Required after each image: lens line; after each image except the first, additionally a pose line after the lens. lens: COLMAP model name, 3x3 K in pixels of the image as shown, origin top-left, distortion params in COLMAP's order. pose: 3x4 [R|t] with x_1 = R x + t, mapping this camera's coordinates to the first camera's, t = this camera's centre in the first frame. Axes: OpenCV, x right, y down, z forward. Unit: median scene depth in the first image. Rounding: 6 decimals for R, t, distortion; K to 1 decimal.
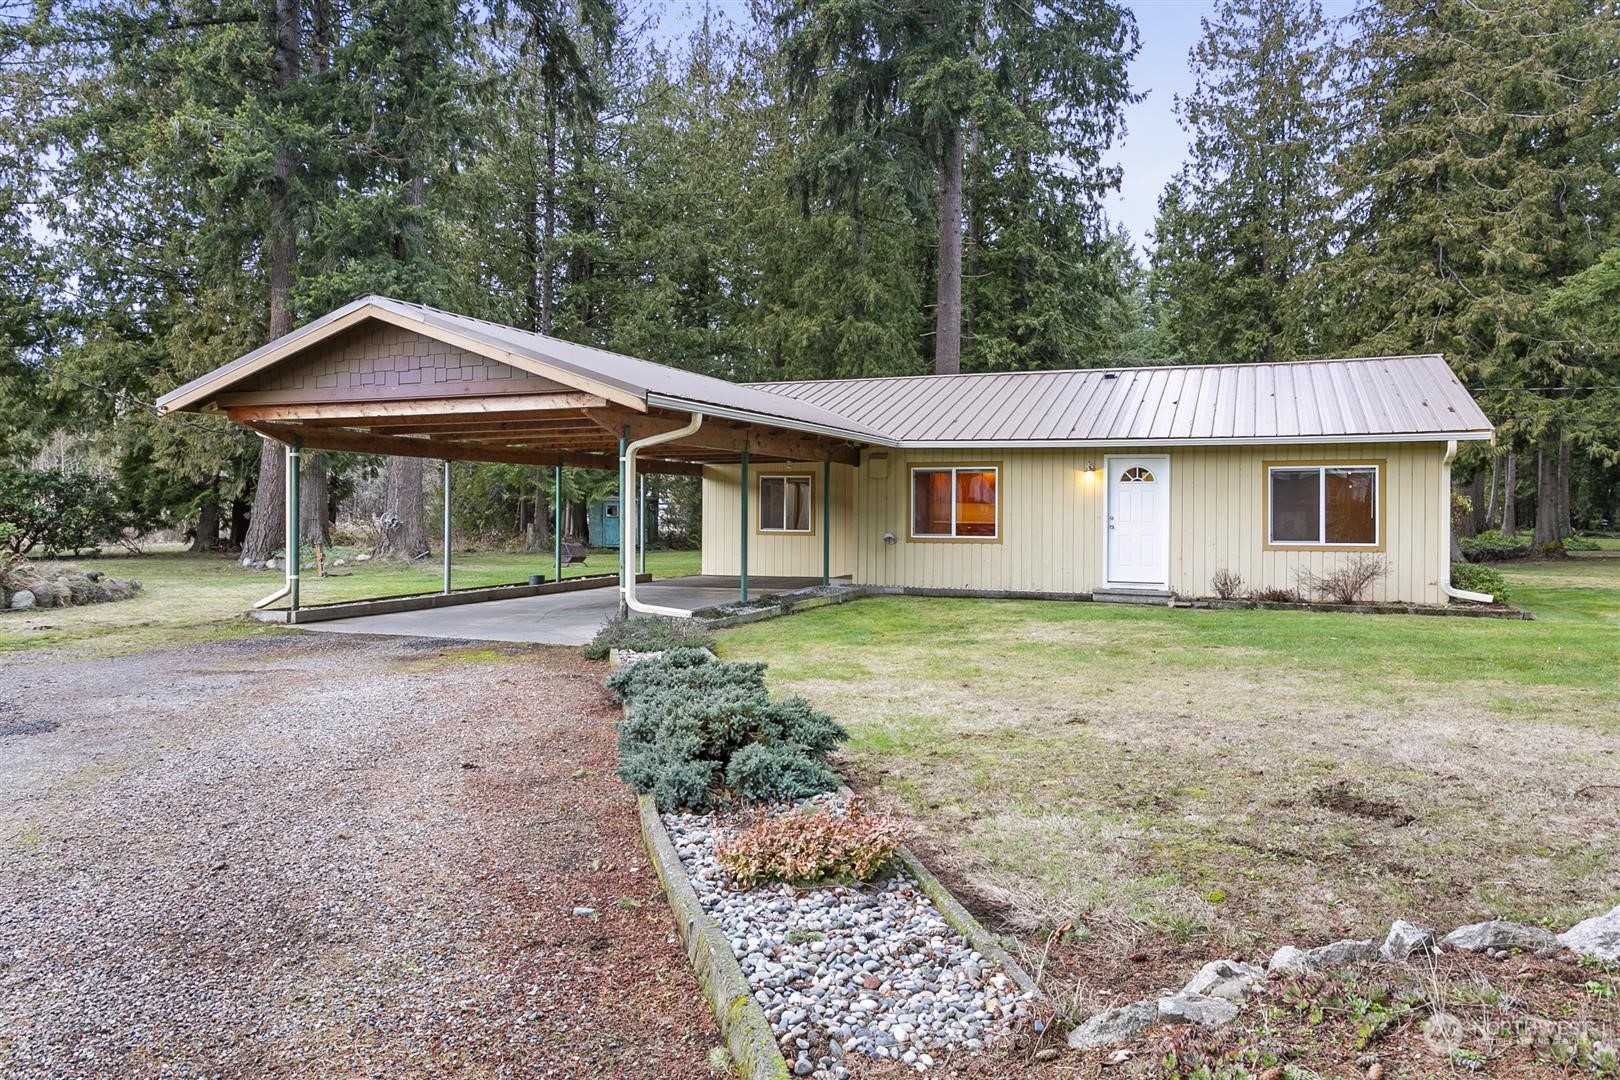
lens RADIAL K [[778.3, 0, 805.3], [0, 778.3, 535.7], [0, 0, 1]] dist [0.001365, 0.000239]
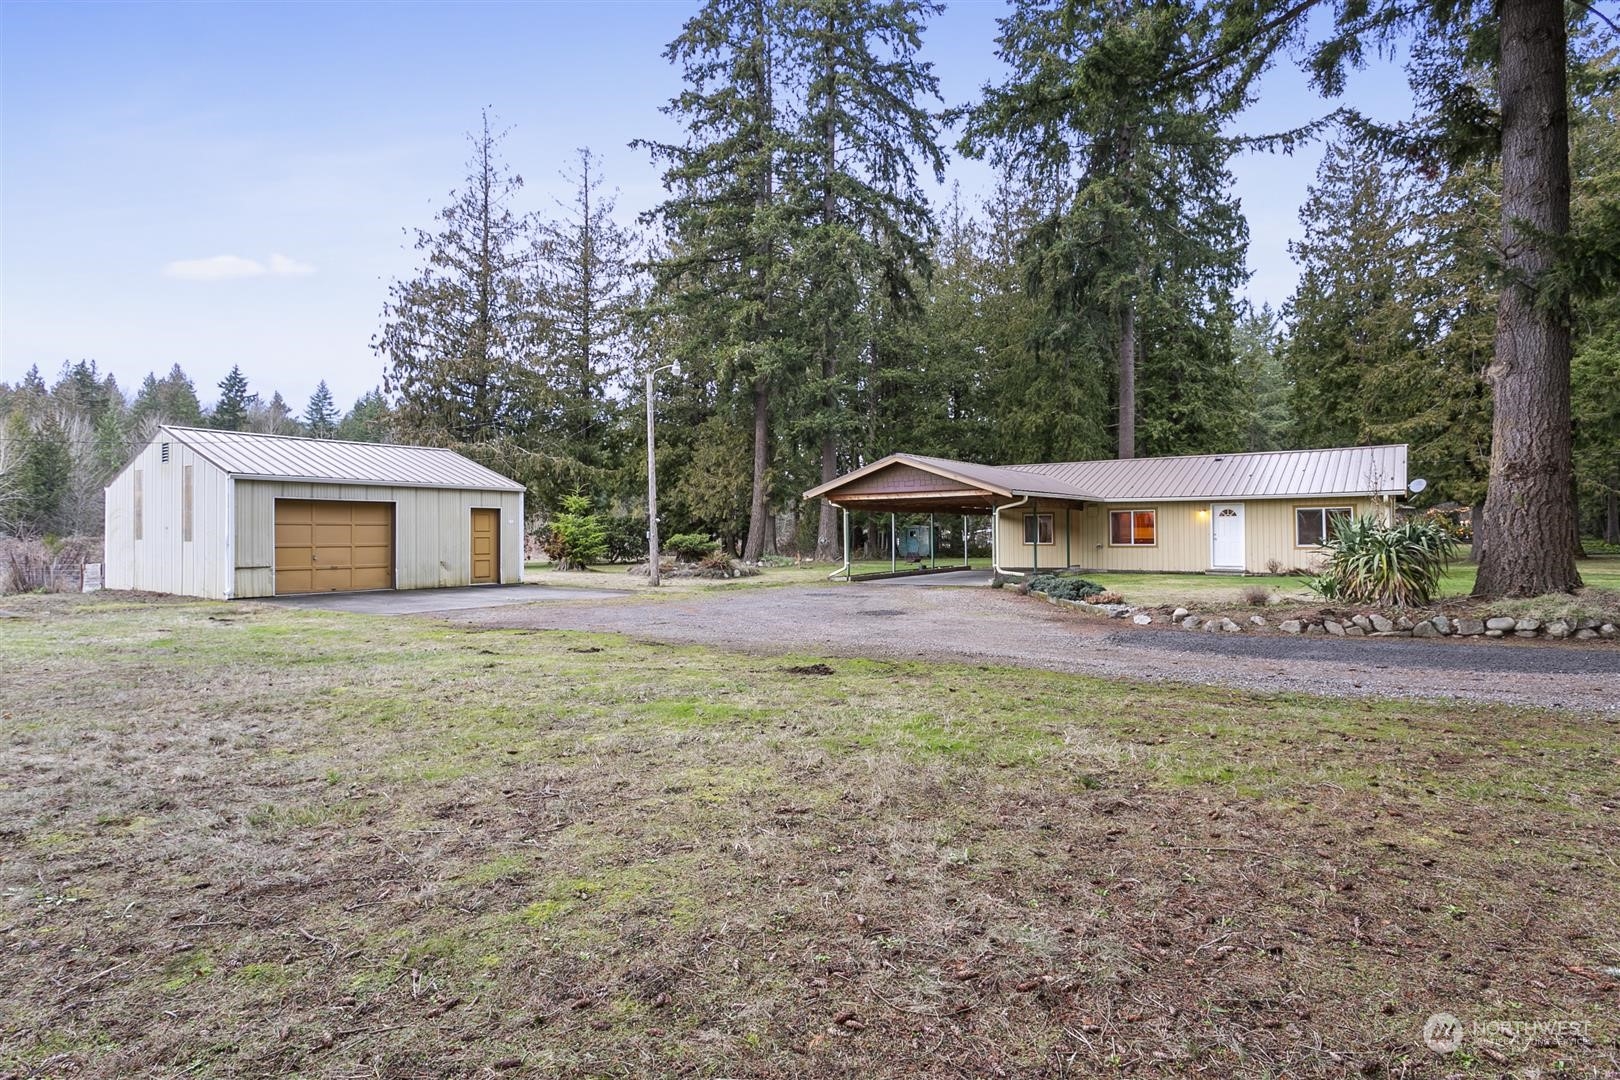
lens RADIAL K [[778.3, 0, 817.2], [0, 778.3, 538.5], [0, 0, 1]] dist [0.001365, 0.000239]
pose [[0.981159, -0.012496, -0.192798, -0.161716], [0.007845, 0.999660, -0.024870, 0.020858], [0.193043, 0.022889, 0.980923, -0.826187]]
